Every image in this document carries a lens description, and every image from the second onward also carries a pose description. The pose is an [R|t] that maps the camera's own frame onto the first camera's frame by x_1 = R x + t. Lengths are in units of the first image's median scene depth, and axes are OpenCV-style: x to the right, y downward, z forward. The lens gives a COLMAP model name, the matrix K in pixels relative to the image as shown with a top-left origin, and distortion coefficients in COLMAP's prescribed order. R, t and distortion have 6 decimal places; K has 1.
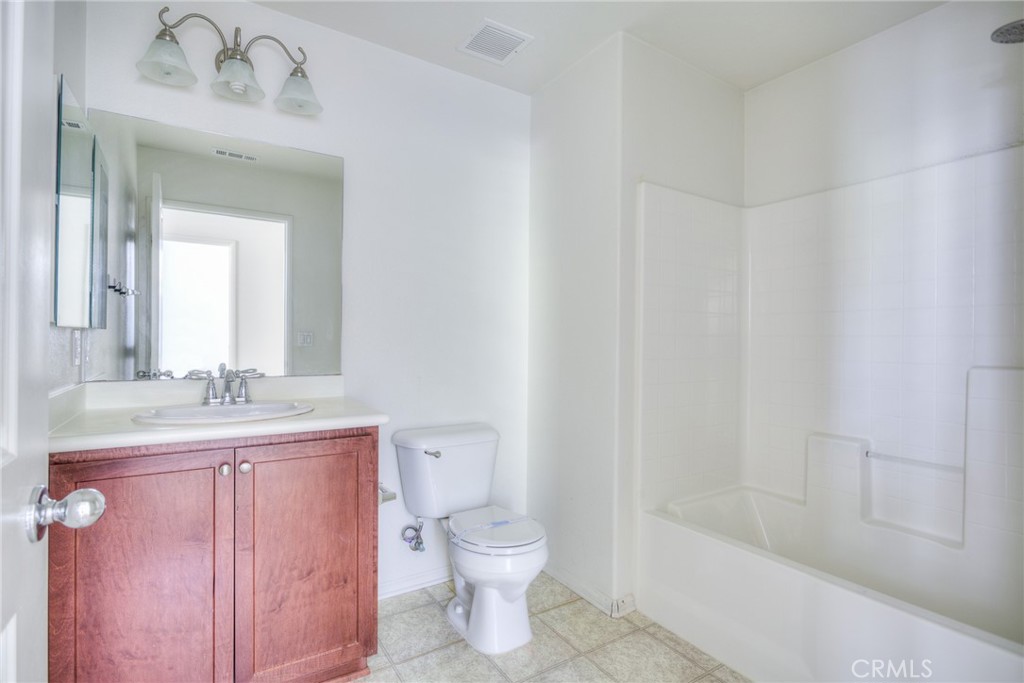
lens RADIAL K [[504.1, 0, 512.0], [0, 504.1, 341.5], [0, 0, 1]] dist [-0.015565, 0.000276]
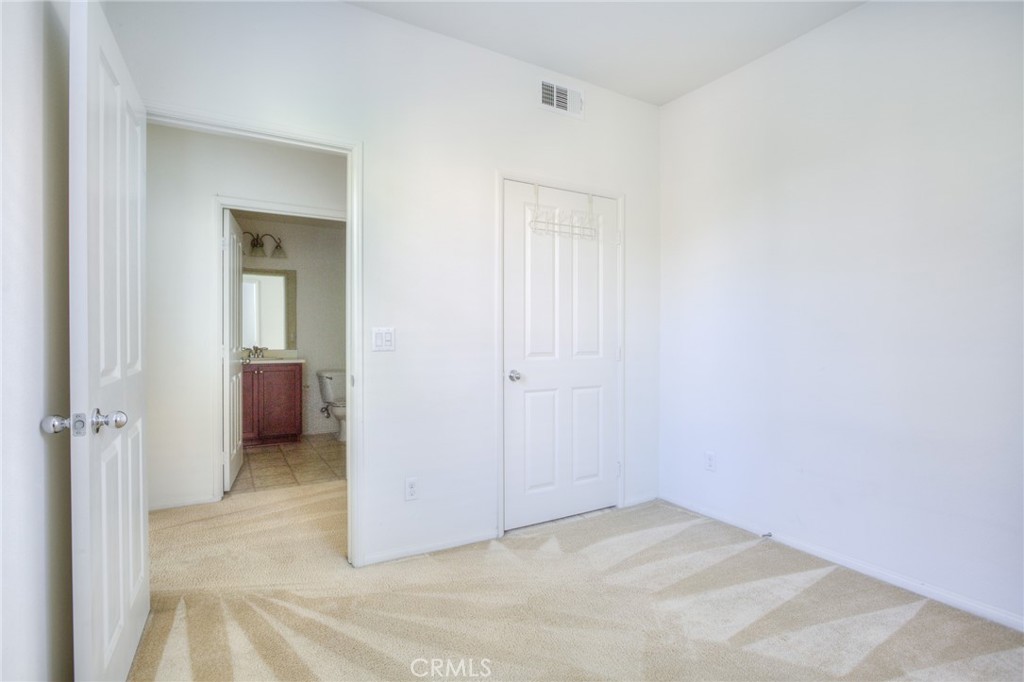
lens RADIAL K [[504.1, 0, 512.0], [0, 504.1, 341.0], [0, 0, 1]] dist [-0.015565, 0.000276]
pose [[0.999379, -0.005813, -0.034750, 1.062266], [0.005961, 0.999974, 0.004140, 0.018643], [0.034725, -0.004344, 0.999387, -1.936545]]
